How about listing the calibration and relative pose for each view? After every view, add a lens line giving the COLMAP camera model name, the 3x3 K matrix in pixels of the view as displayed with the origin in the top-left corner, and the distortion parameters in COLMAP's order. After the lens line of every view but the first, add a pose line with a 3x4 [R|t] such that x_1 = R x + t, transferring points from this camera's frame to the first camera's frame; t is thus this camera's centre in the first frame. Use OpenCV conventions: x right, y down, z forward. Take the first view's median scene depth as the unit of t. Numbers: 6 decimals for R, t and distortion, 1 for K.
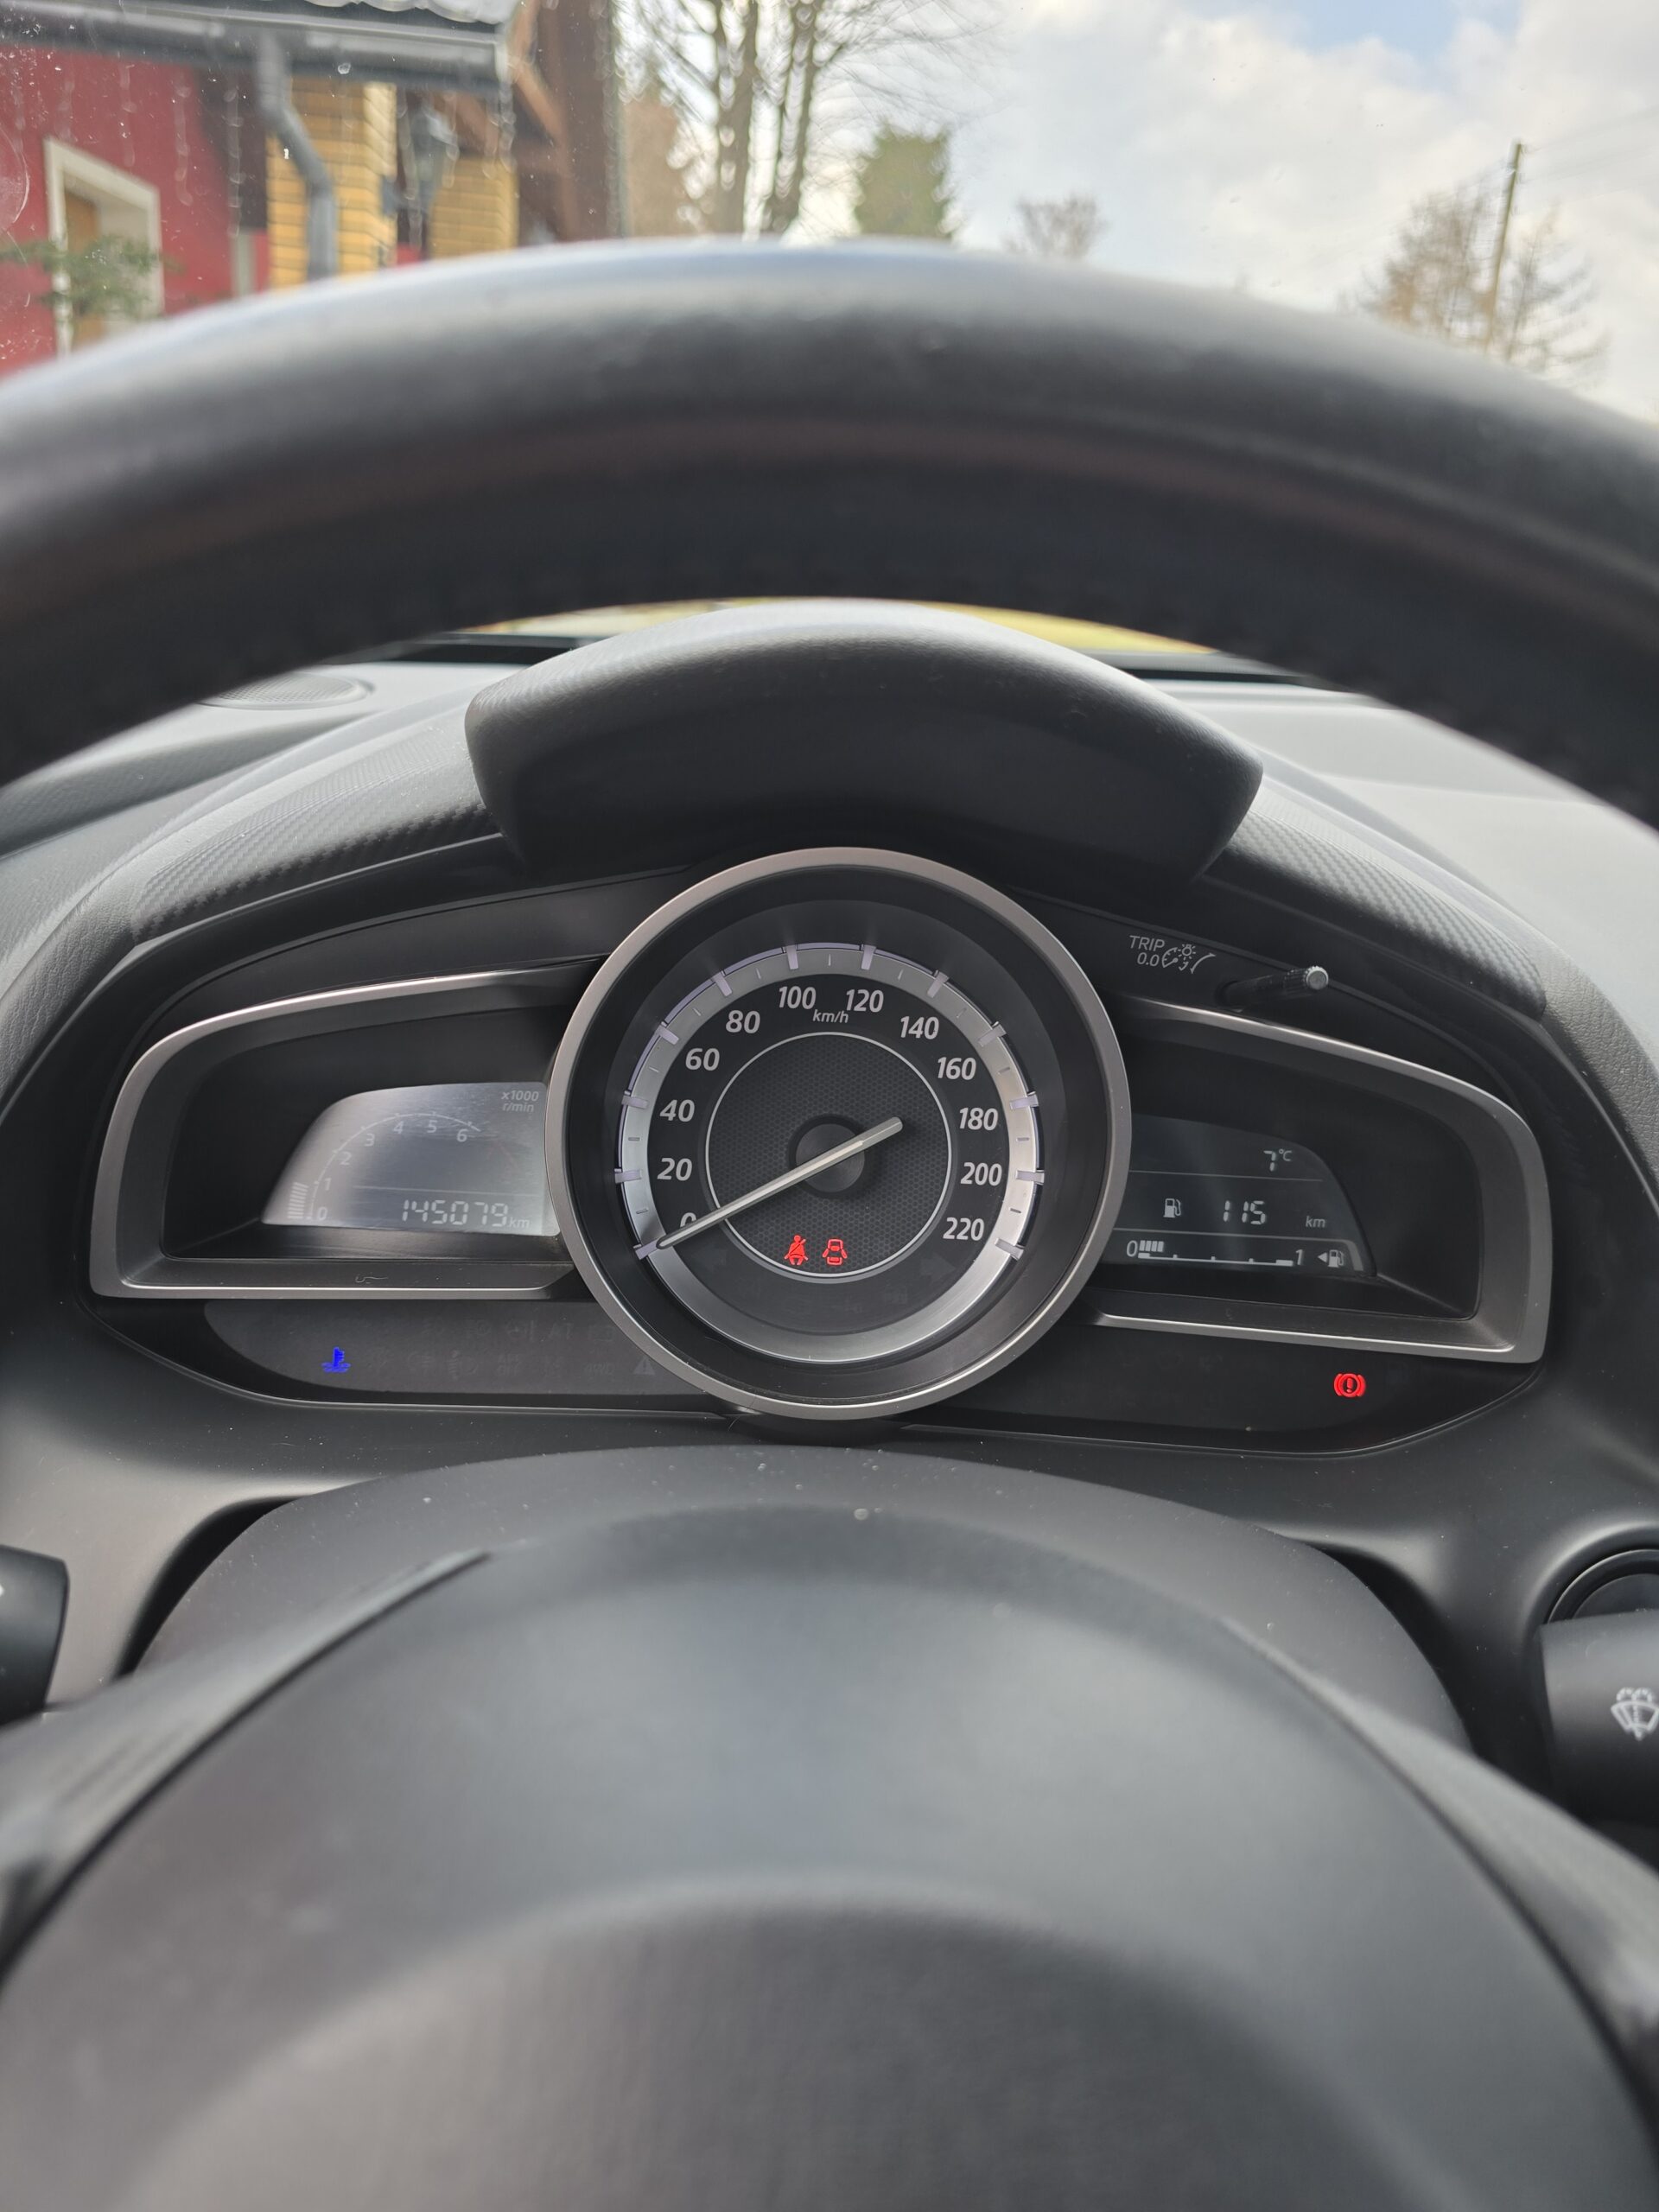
lens RADIAL K [[1508.9, 0, 836.7], [0, 1508.9, 1133.8], [0, 0, 1]] dist [0.041102, -0.043610]
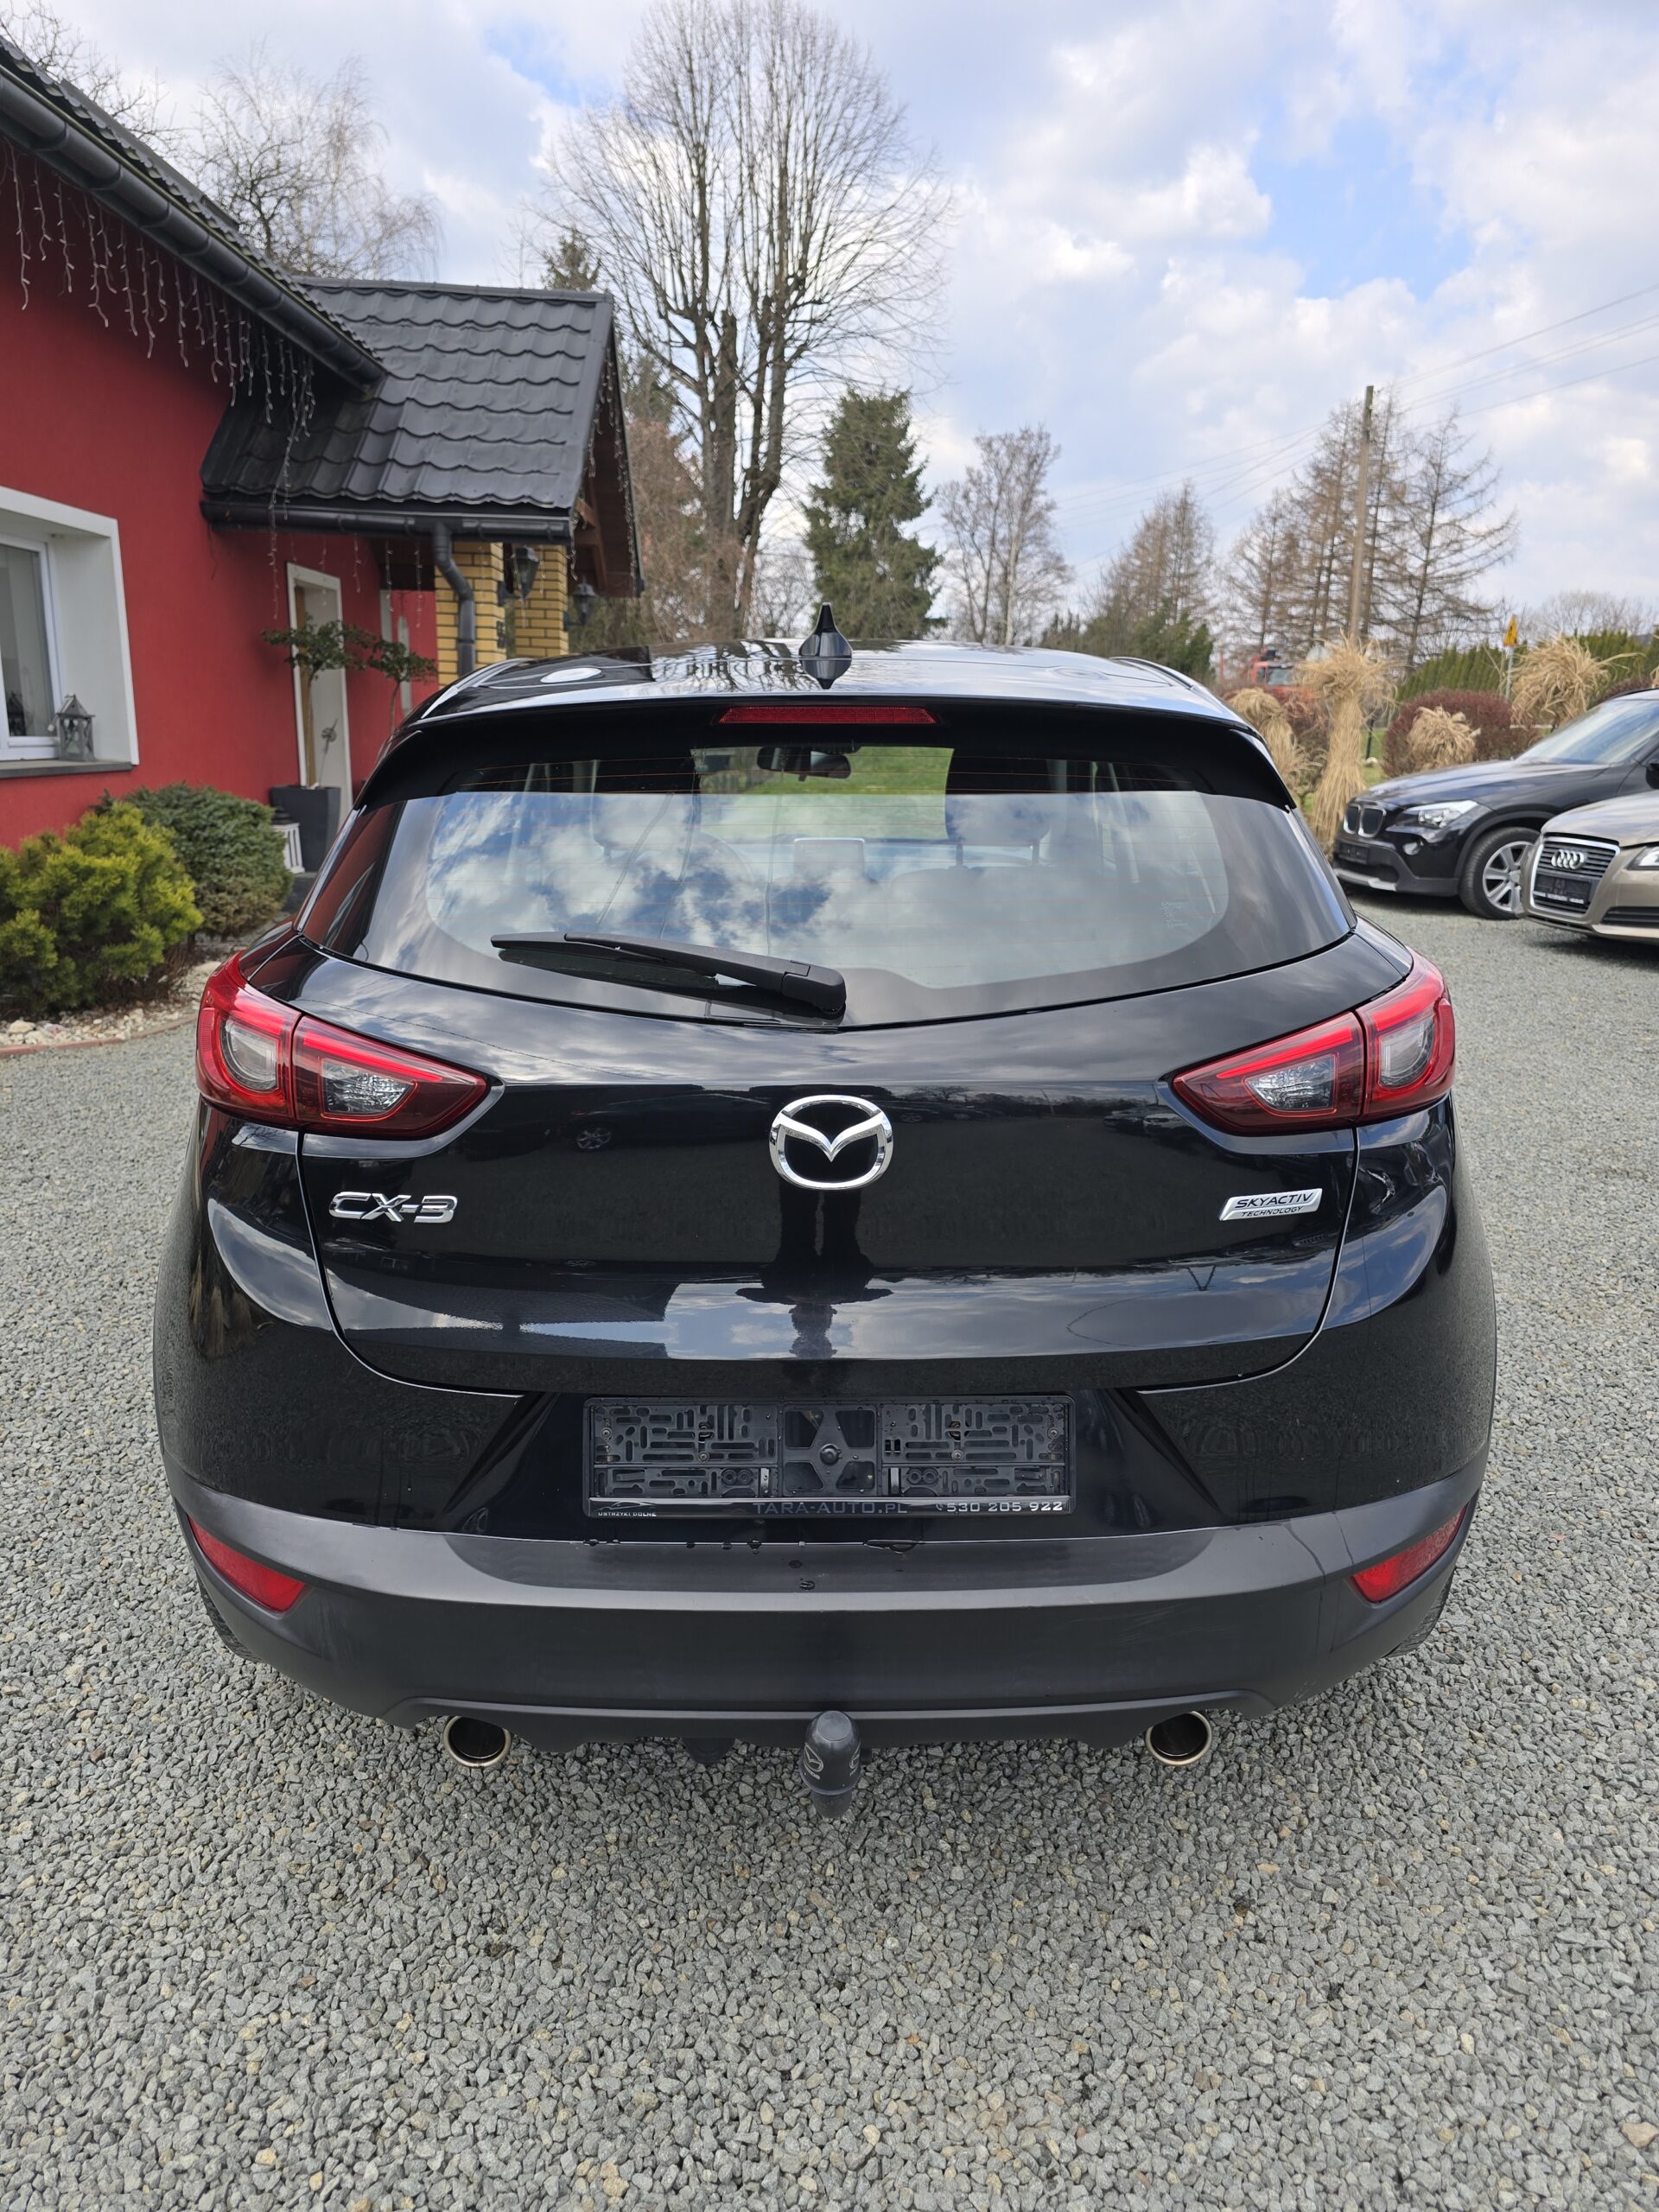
lens RADIAL K [[1469.8, 0, 826.1], [0, 1469.8, 1139.8], [0, 0, 1]] dist [0.054742, -0.037451]
pose [[0.997978, -0.058624, -0.024571, 0.012600], [0.055722, 0.992844, -0.105618, 0.032841], [0.030587, 0.104036, 0.994103, -0.102289]]
